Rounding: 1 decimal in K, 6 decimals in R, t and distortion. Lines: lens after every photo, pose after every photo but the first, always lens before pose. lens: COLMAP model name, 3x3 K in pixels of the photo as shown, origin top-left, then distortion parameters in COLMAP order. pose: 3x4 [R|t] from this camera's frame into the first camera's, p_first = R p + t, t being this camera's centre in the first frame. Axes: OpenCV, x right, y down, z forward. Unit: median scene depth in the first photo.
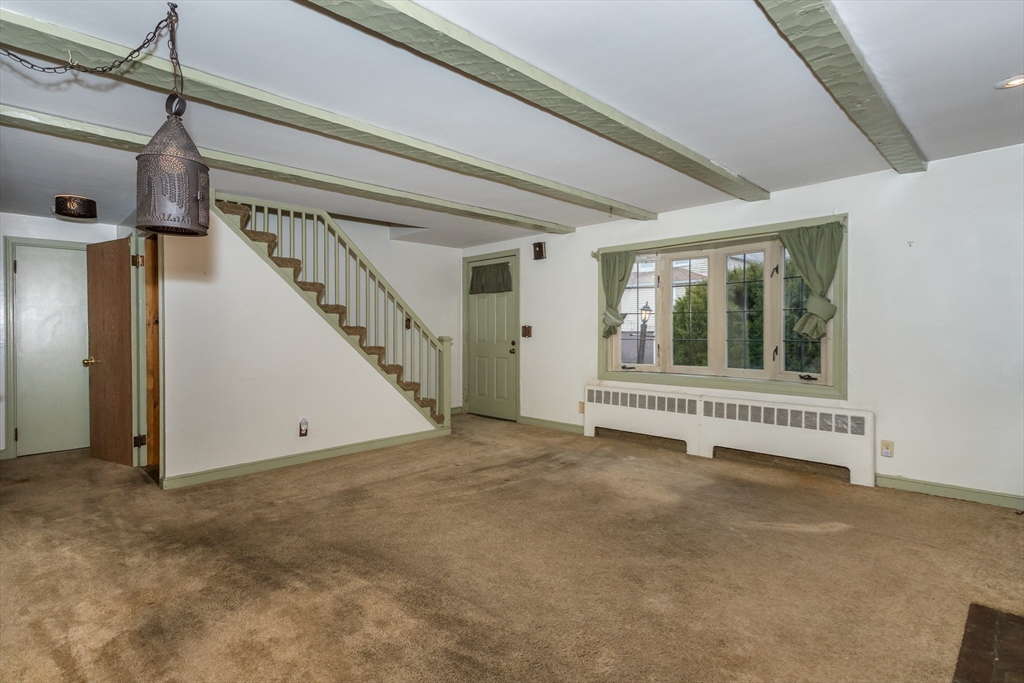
lens RADIAL K [[510.7, 0, 501.0], [0, 510.7, 331.7], [0, 0, 1]] dist [-0.001912, -0.000018]
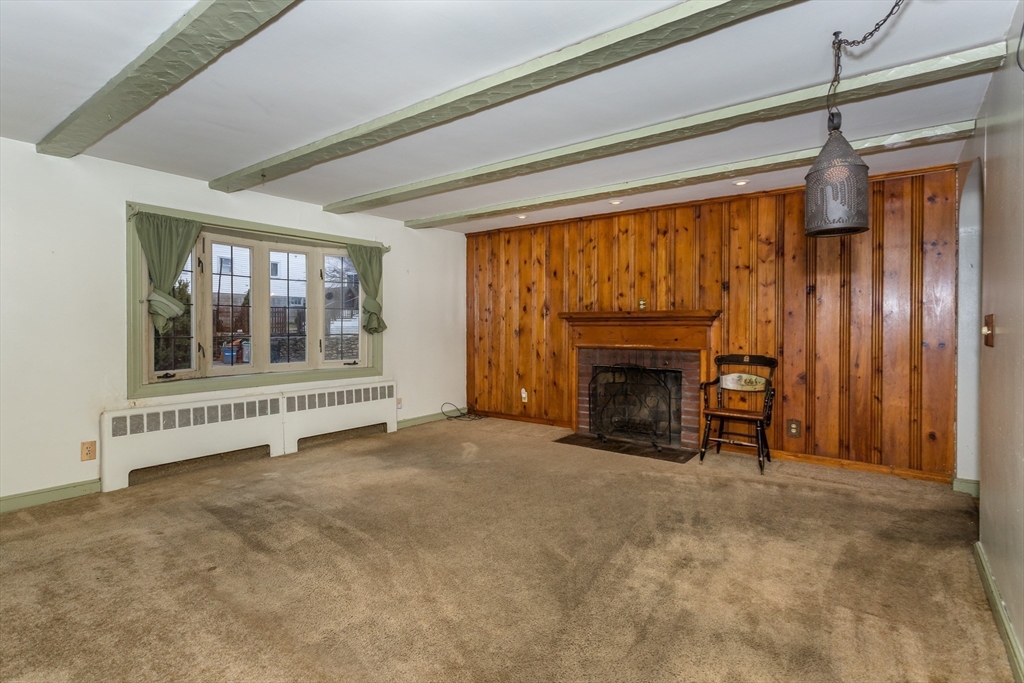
lens RADIAL K [[510.7, 0, 501.0], [0, 510.7, 331.7], [0, 0, 1]] dist [-0.001912, -0.000018]
pose [[-0.143078, -0.005009, 0.989699, -0.645503], [0.006552, 0.999960, 0.006008, 0.005888], [-0.989690, 0.007344, -0.143040, 0.739599]]
